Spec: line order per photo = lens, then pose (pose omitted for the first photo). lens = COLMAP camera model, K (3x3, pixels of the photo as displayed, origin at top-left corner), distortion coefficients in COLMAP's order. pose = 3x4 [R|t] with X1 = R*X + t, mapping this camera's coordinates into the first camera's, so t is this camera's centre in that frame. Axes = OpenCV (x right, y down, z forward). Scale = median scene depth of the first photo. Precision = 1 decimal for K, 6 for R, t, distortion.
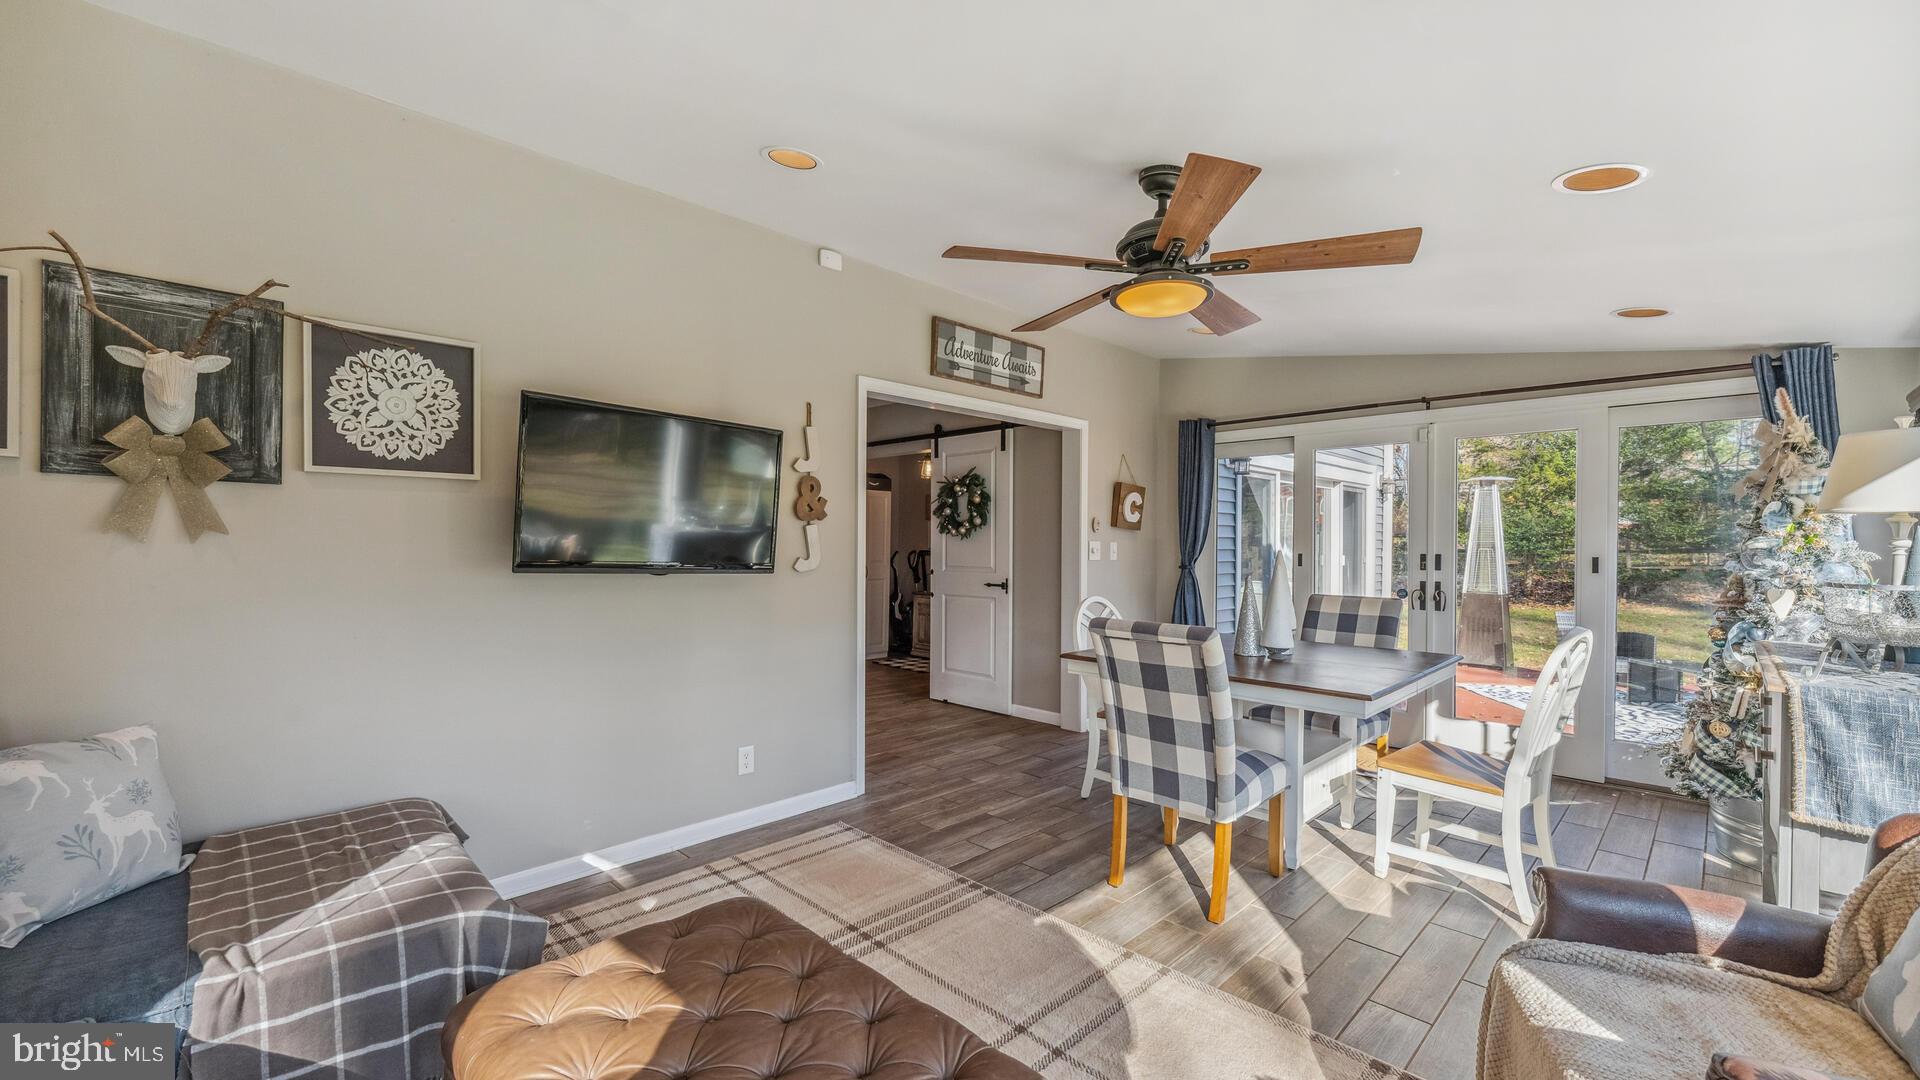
lens RADIAL K [[768.0, 0, 952.7], [0, 768.0, 528.4], [0, 0, 1]] dist [0.000201, 0.000010]
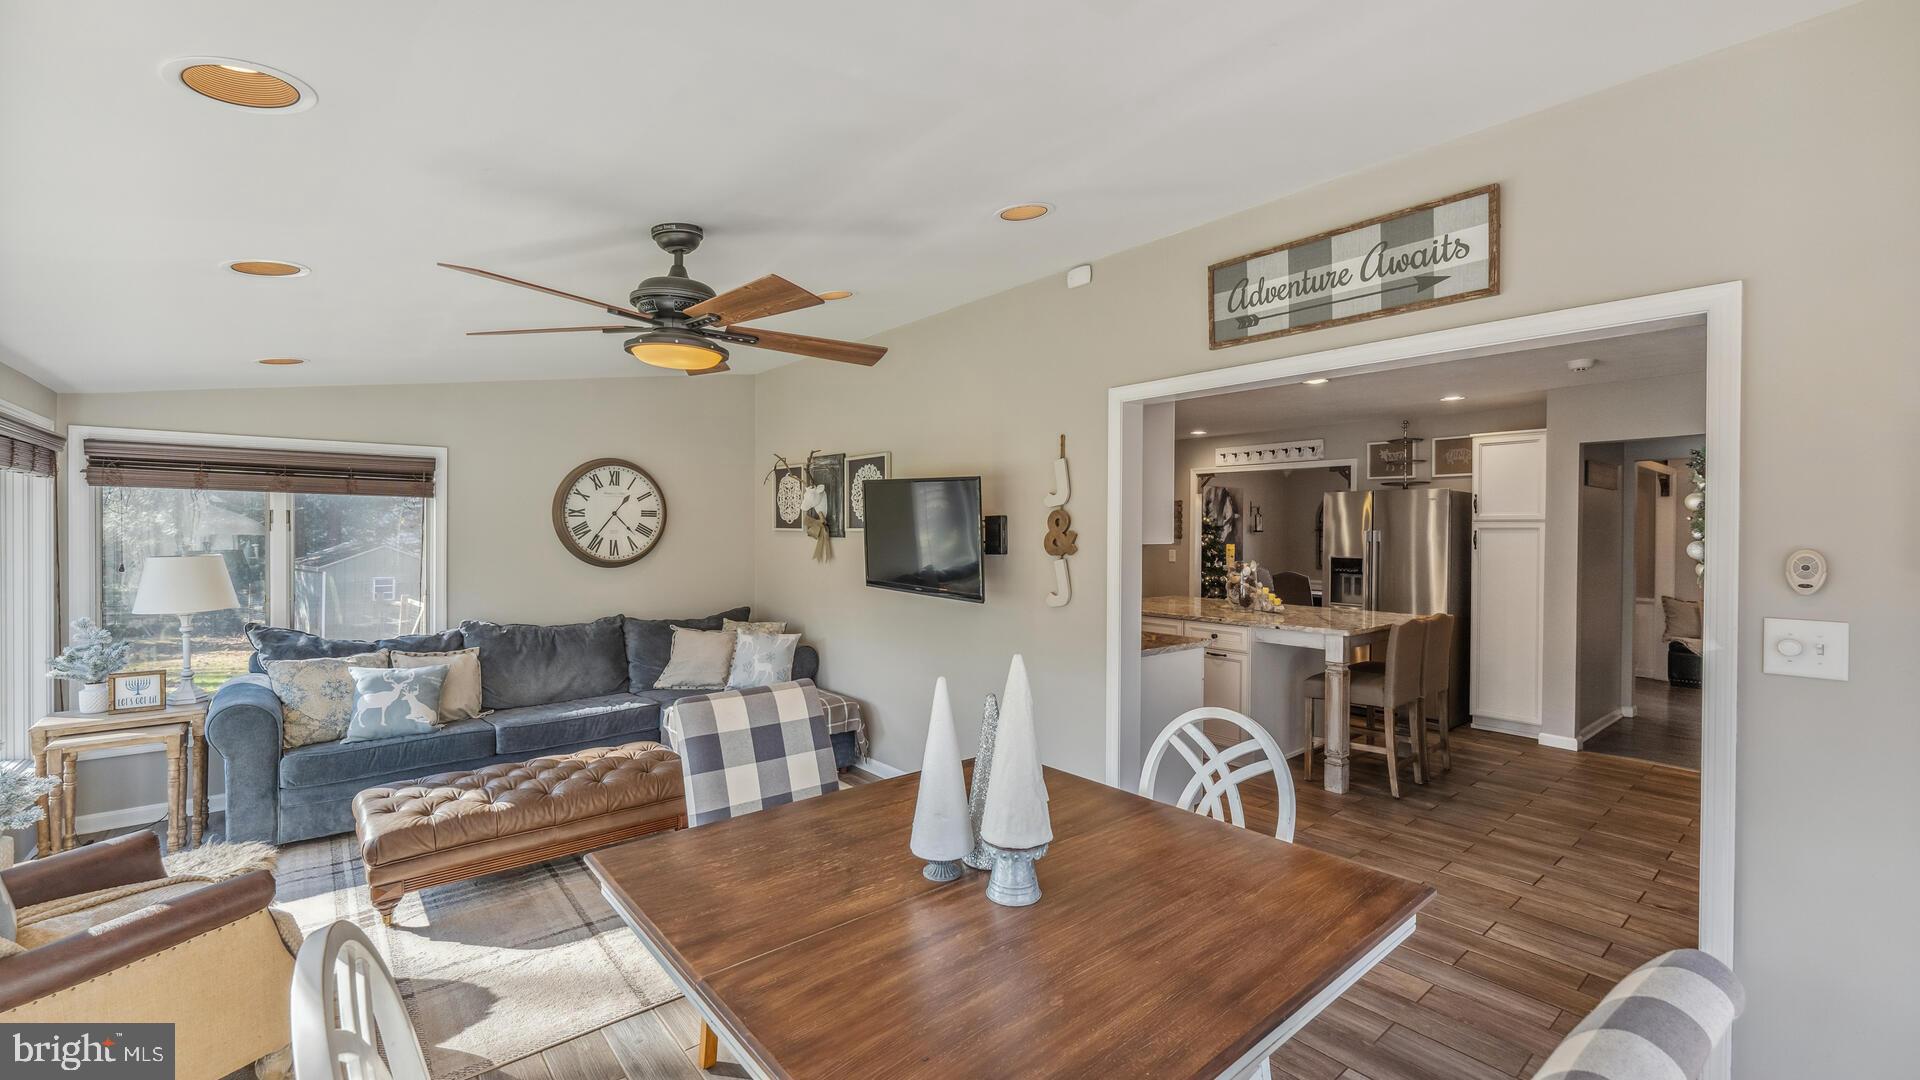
lens RADIAL K [[778.7, 0, 960.0], [0, 778.7, 540.0], [0, 0, 1]] dist [-0.000178, -0.000041]
pose [[-0.080012, -0.008397, -0.996759, 0.679237], [-0.002642, 0.999963, -0.008211, -0.018124], [0.996790, 0.001976, -0.080031, 0.798757]]
